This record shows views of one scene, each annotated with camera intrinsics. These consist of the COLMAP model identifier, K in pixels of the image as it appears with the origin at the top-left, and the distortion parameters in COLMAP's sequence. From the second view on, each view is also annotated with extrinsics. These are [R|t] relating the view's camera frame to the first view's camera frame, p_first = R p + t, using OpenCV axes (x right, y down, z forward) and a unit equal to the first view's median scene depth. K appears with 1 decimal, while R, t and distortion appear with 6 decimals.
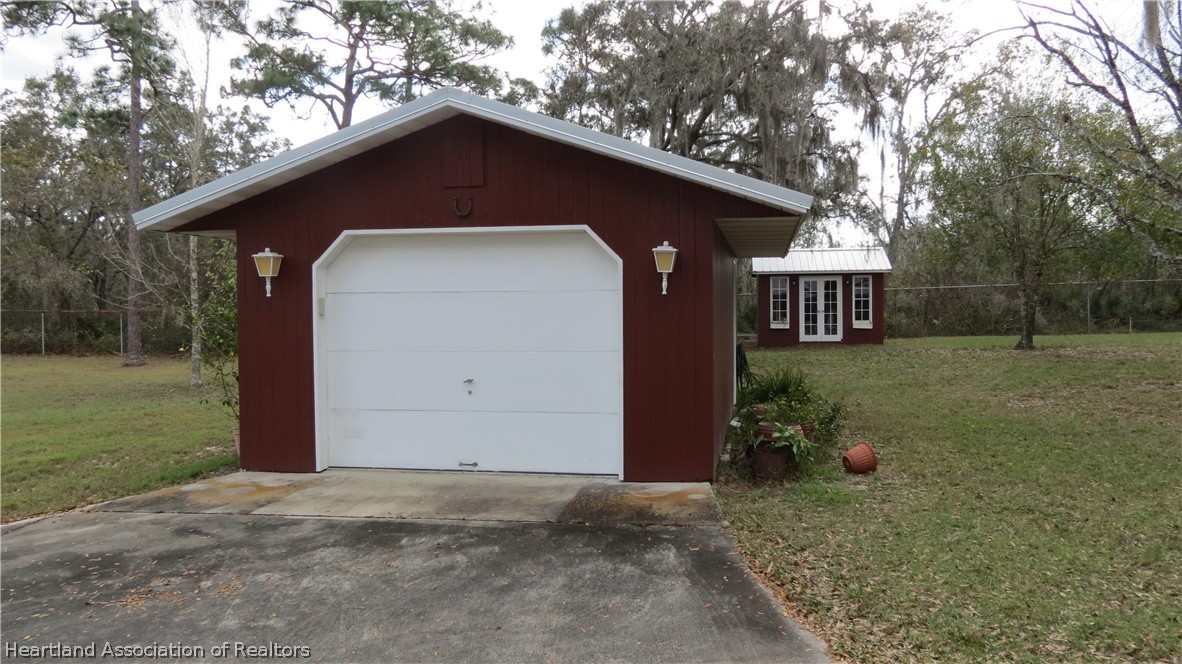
lens RADIAL K [[969.0, 0, 590.6], [0, 969.0, 316.2], [0, 0, 1]] dist [-0.041531, 0.002228]
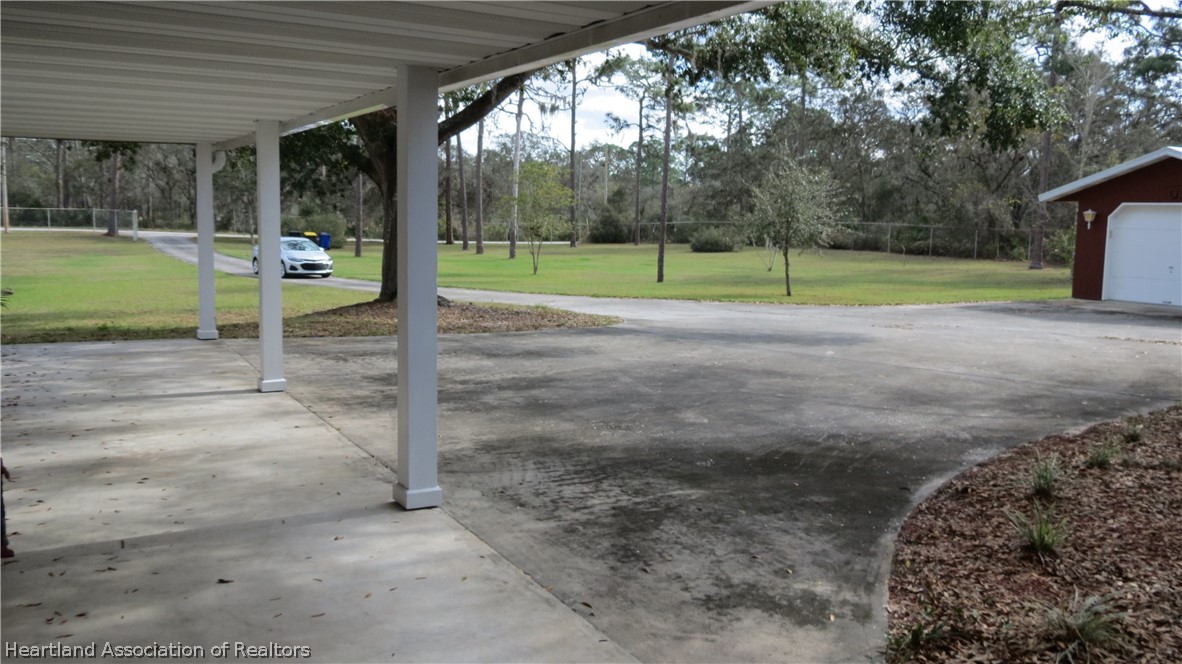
lens RADIAL K [[973.8, 0, 589.4], [0, 973.8, 334.9], [0, 0, 1]] dist [-0.041997, 0.001252]
pose [[0.635282, 0.116977, -0.763369, 0.239065], [-0.037964, 0.991997, 0.120417, 0.000355], [0.771346, -0.047518, 0.634639, -0.489581]]
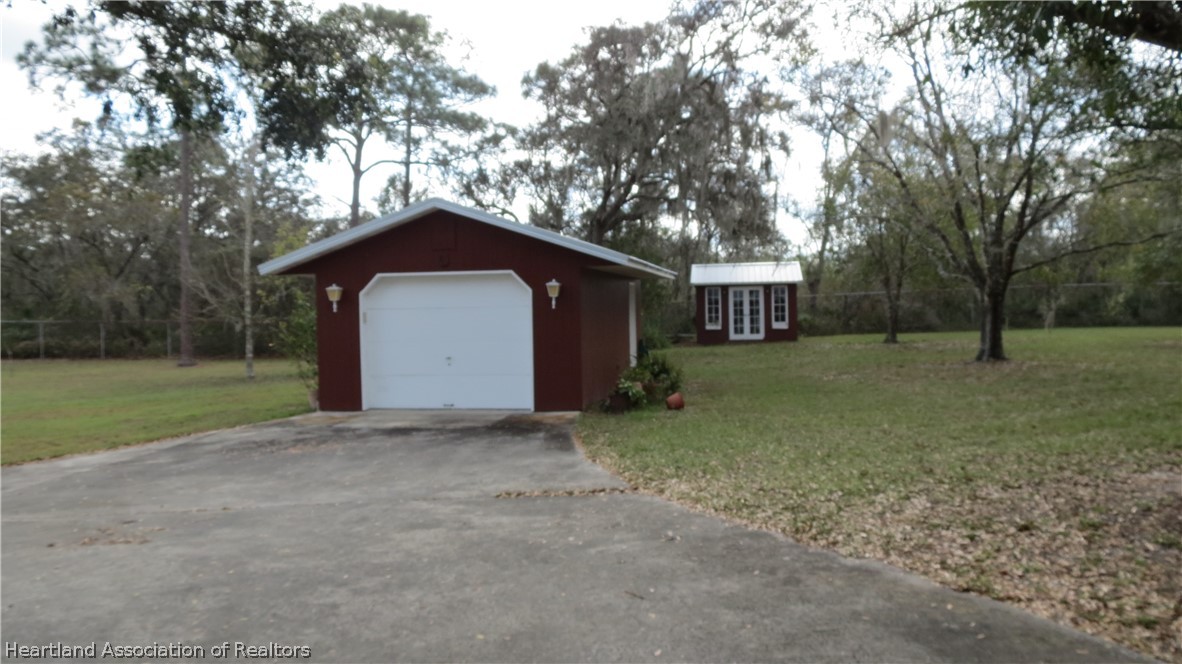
lens RADIAL K [[973.8, 0, 589.4], [0, 973.8, 334.9], [0, 0, 1]] dist [-0.041997, 0.001252]
pose [[0.999939, -0.010552, -0.003404, 0.042360], [0.010600, 0.999841, 0.014314, 0.000540], [0.003252, -0.014349, 0.999892, -0.238011]]
